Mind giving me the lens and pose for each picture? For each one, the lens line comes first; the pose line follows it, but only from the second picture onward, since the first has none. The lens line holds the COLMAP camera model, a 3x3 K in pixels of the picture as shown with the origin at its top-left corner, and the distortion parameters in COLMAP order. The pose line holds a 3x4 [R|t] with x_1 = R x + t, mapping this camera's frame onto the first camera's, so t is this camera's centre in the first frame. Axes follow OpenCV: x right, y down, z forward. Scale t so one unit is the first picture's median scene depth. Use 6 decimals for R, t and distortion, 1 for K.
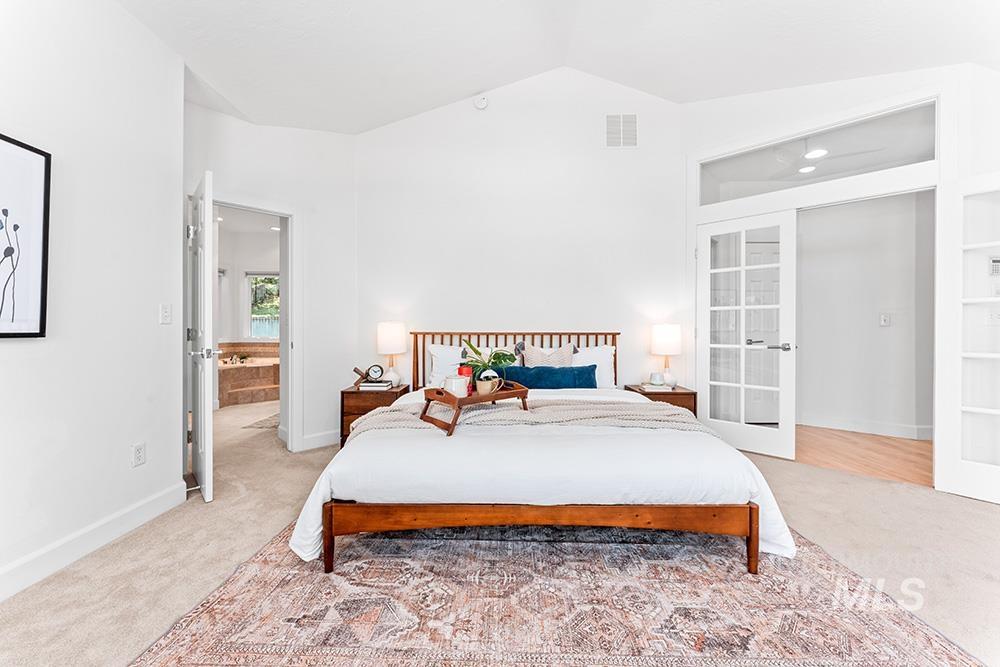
lens RADIAL K [[398.0, 0, 497.8], [0, 398.0, 334.0], [0, 0, 1]] dist [0.004271, 0.000290]
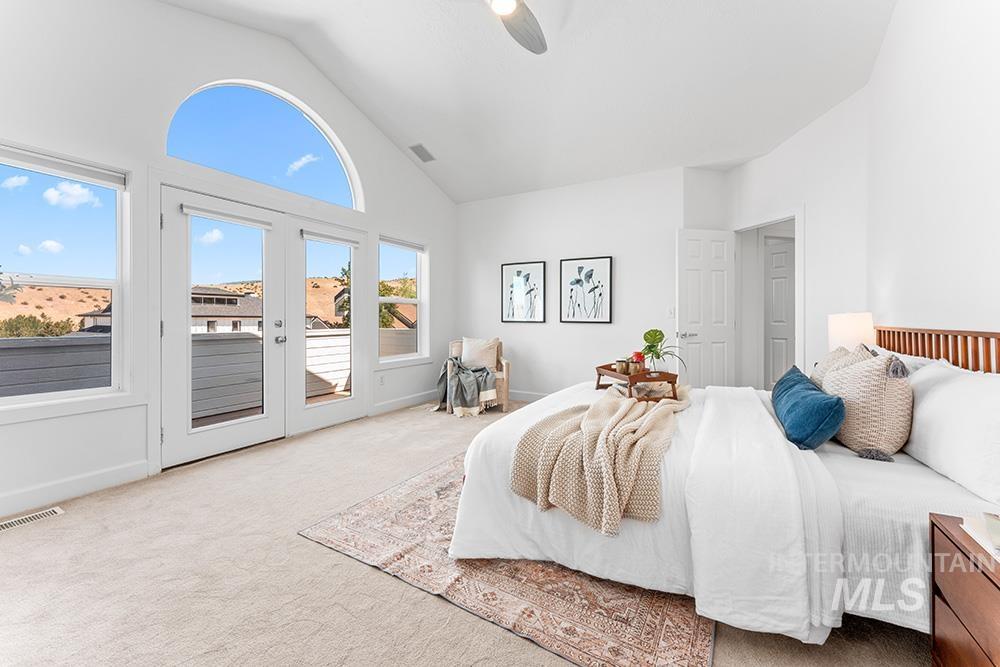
lens RADIAL K [[398.0, 0, 498.7], [0, 398.0, 324.5], [0, 0, 1]] dist [0.004271, 0.000290]
pose [[-0.499189, 0.005752, -0.866474, 1.841652], [0.003795, 0.999983, 0.004452, 0.001261], [0.866485, -0.001066, -0.499202, 1.931440]]
